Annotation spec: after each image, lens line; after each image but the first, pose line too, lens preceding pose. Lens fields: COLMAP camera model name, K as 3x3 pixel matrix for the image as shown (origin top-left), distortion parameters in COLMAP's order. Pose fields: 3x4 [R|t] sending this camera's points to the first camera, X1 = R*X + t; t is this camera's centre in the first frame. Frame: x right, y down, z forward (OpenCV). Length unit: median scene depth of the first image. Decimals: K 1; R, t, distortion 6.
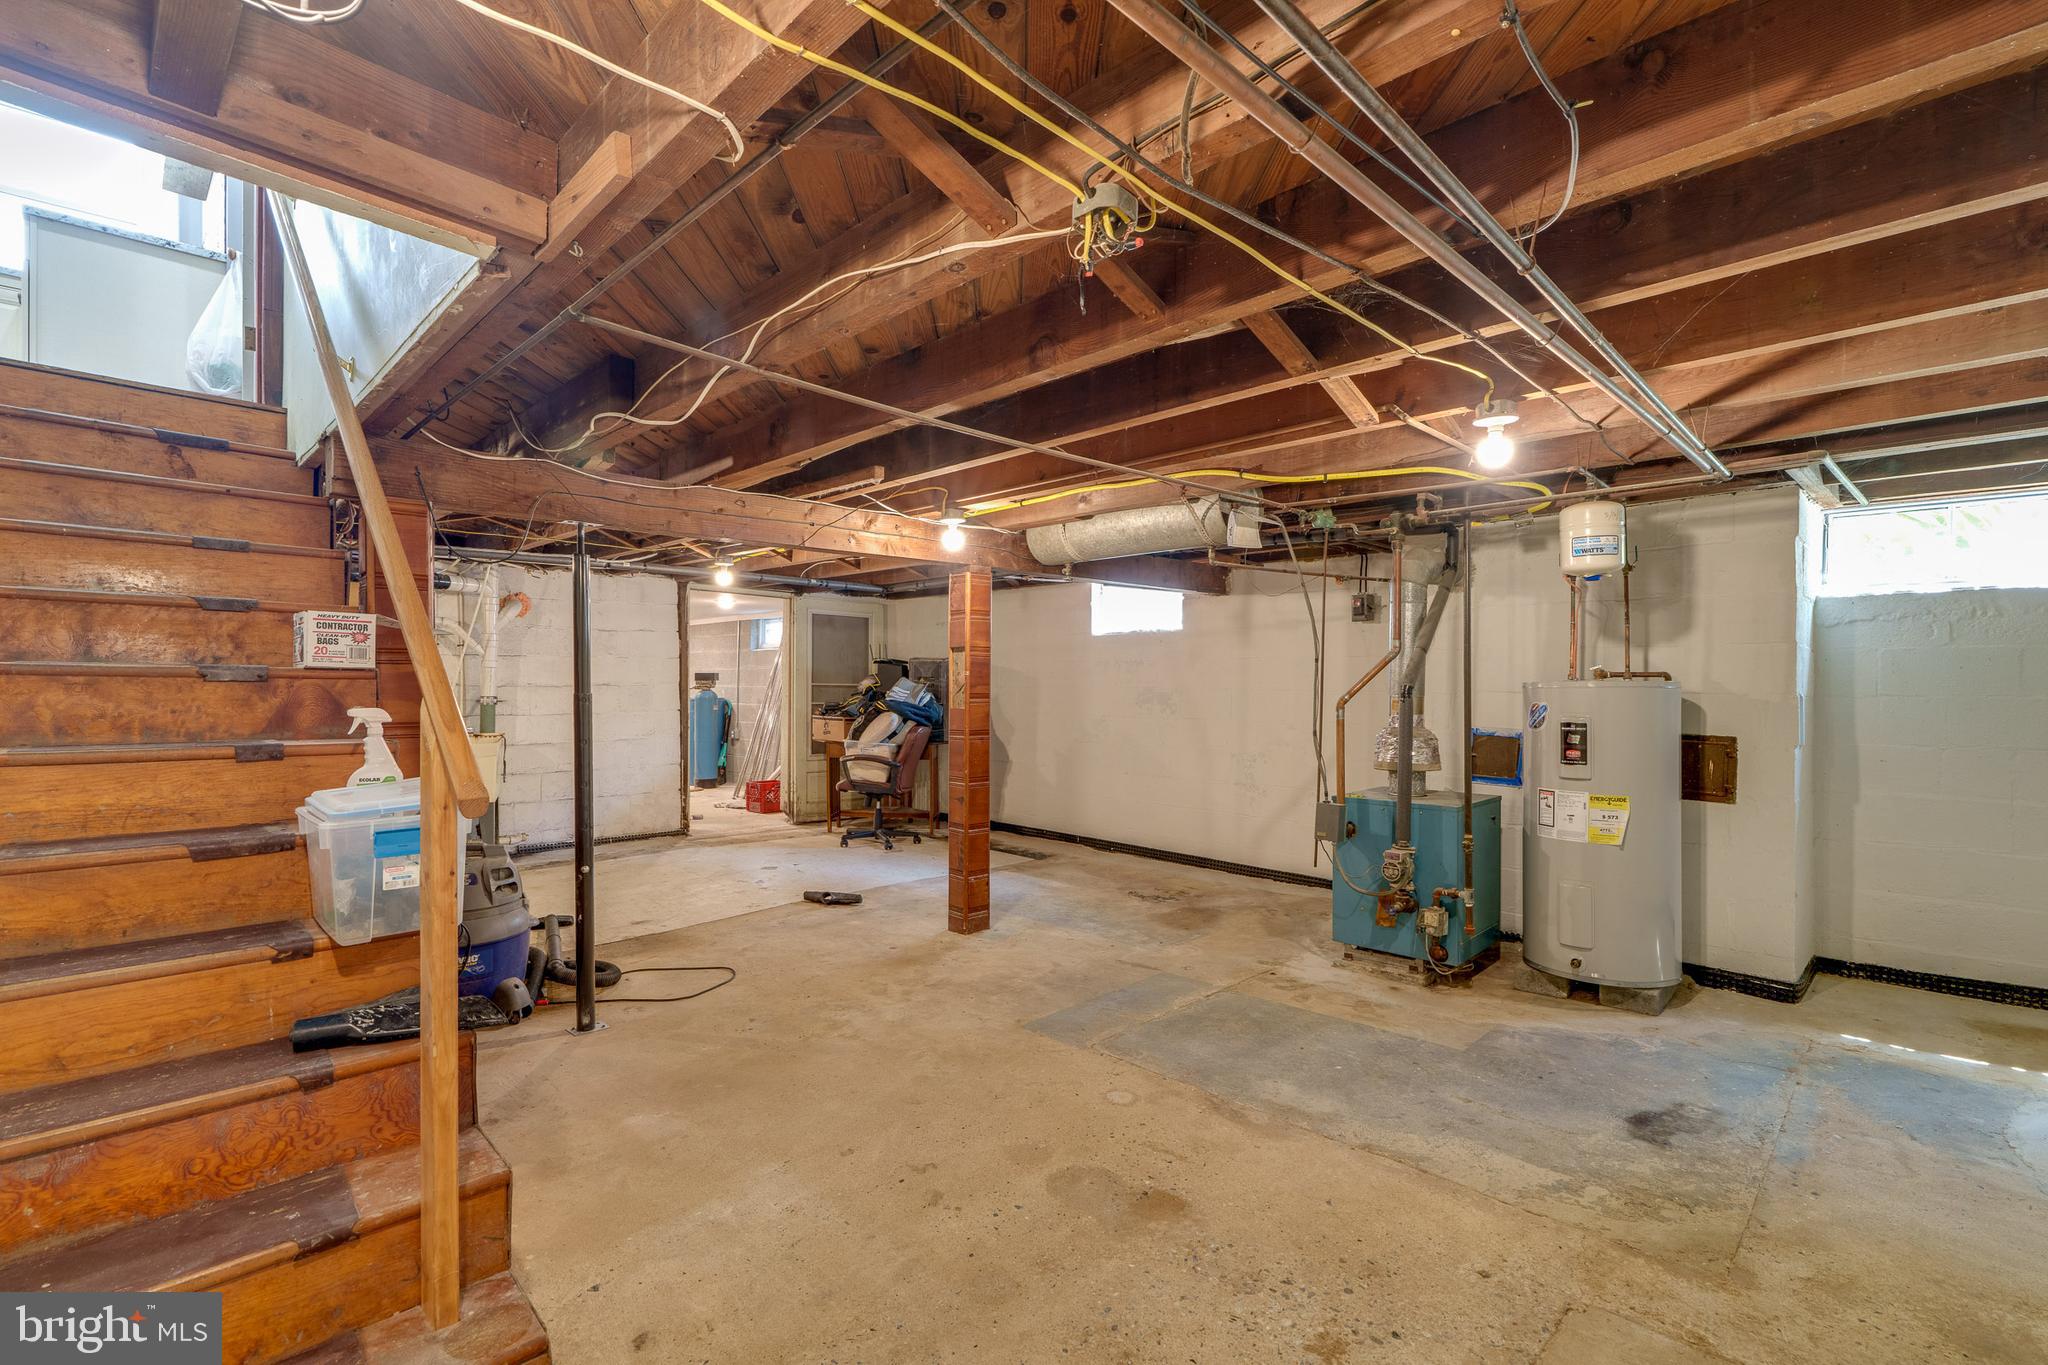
lens RADIAL K [[925.5, 0, 1020.6], [0, 925.5, 684.5], [0, 0, 1]] dist [-0.001698, -0.000486]
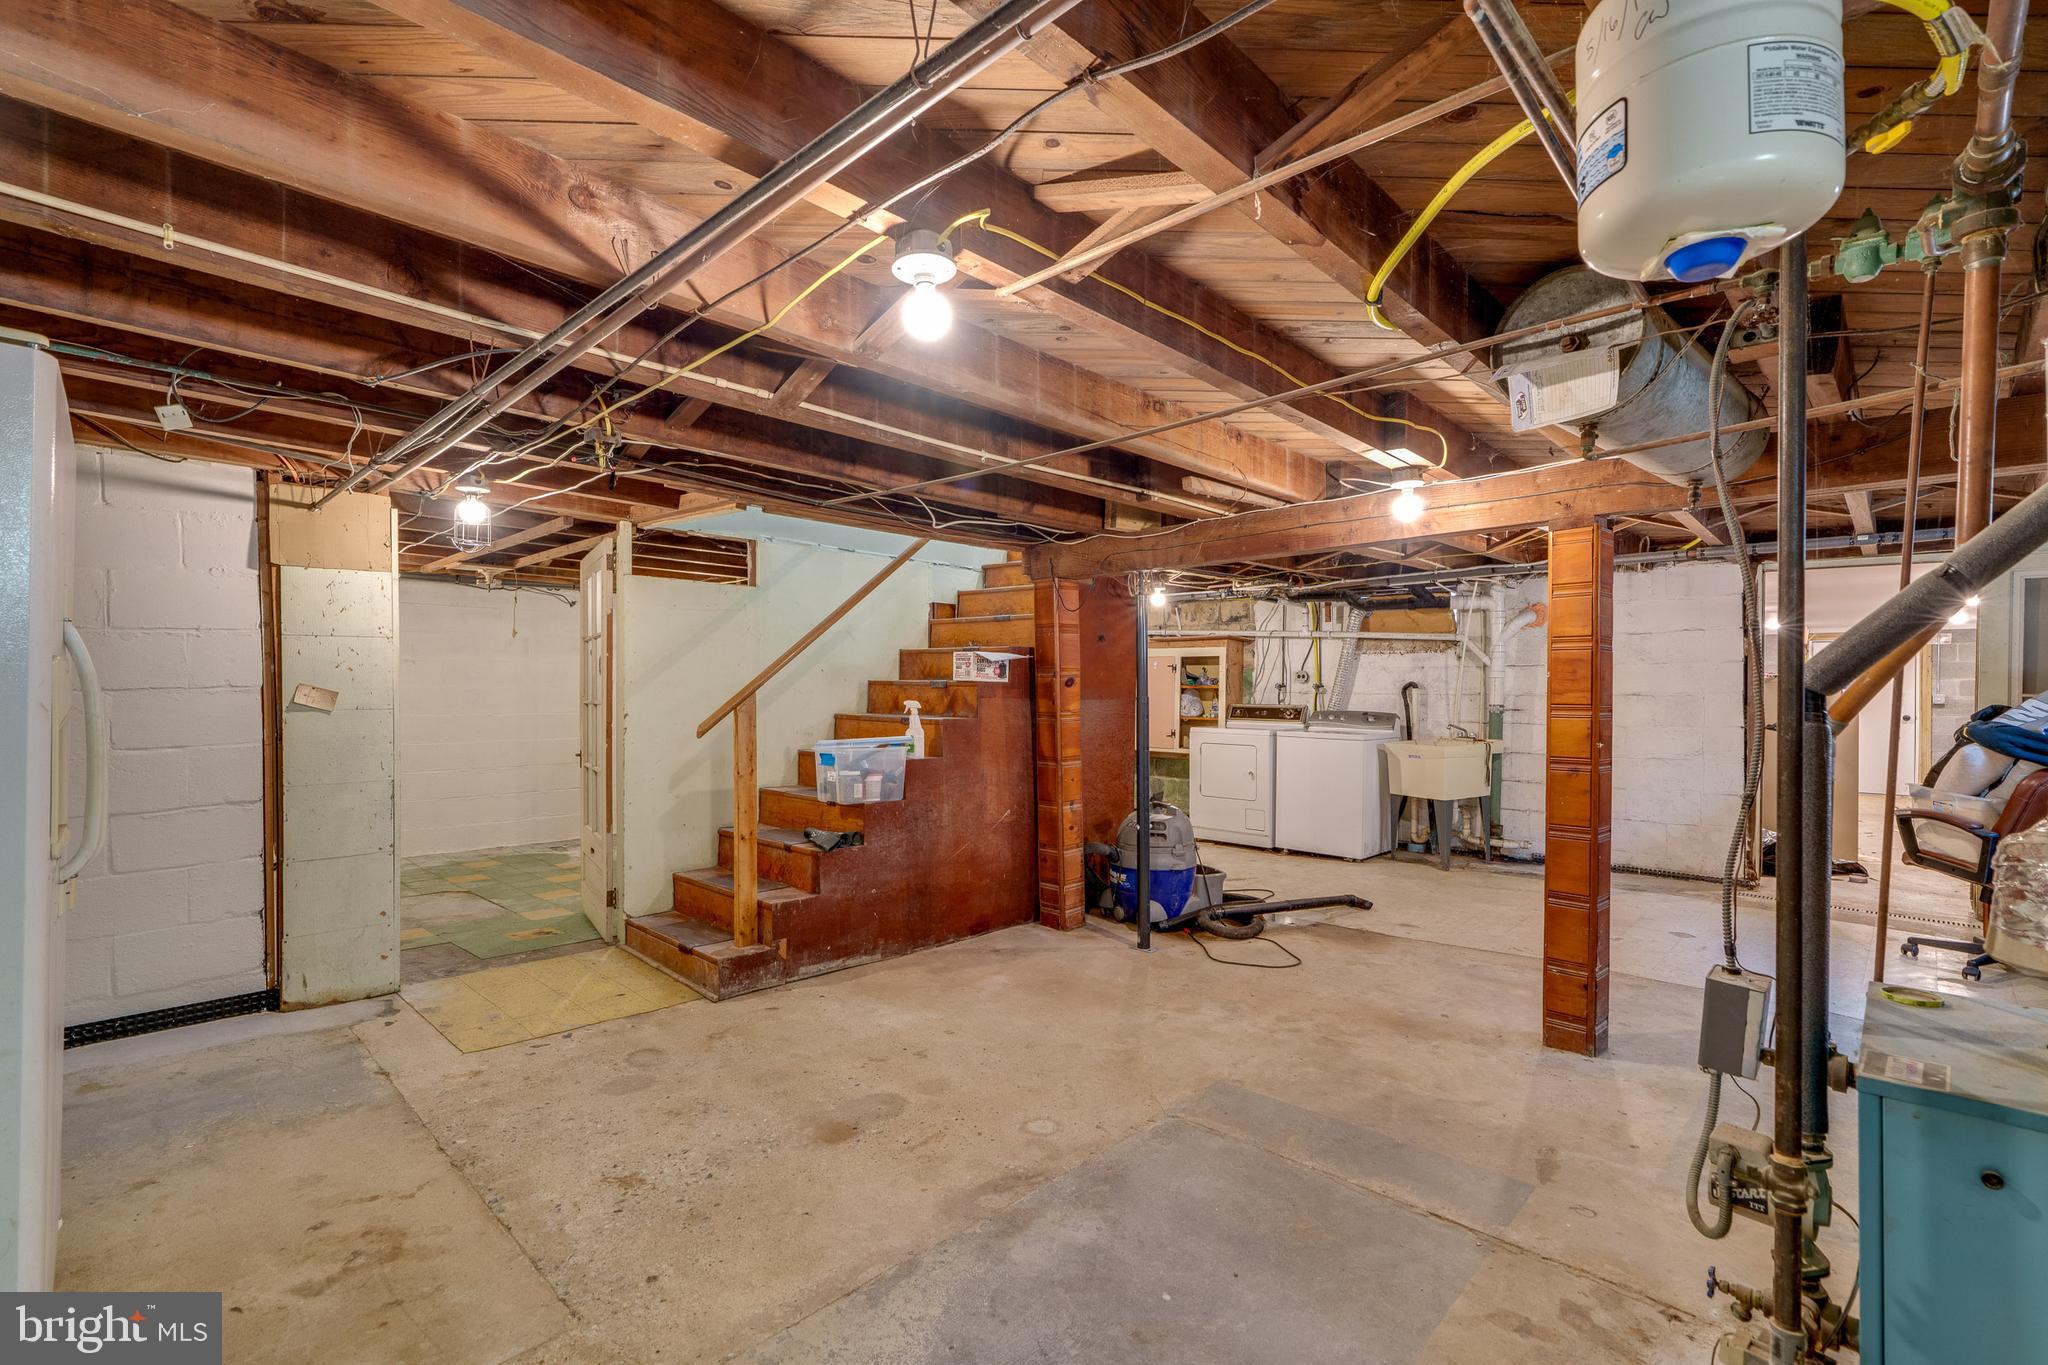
lens RADIAL K [[925.5, 0, 1020.2], [0, 925.5, 690.7], [0, 0, 1]] dist [-0.001698, -0.000486]
pose [[0.016695, -0.003422, -0.999855, 0.867081], [-0.006049, 0.999975, -0.003524, 0.005998], [0.999842, 0.006107, 0.016674, 0.794634]]
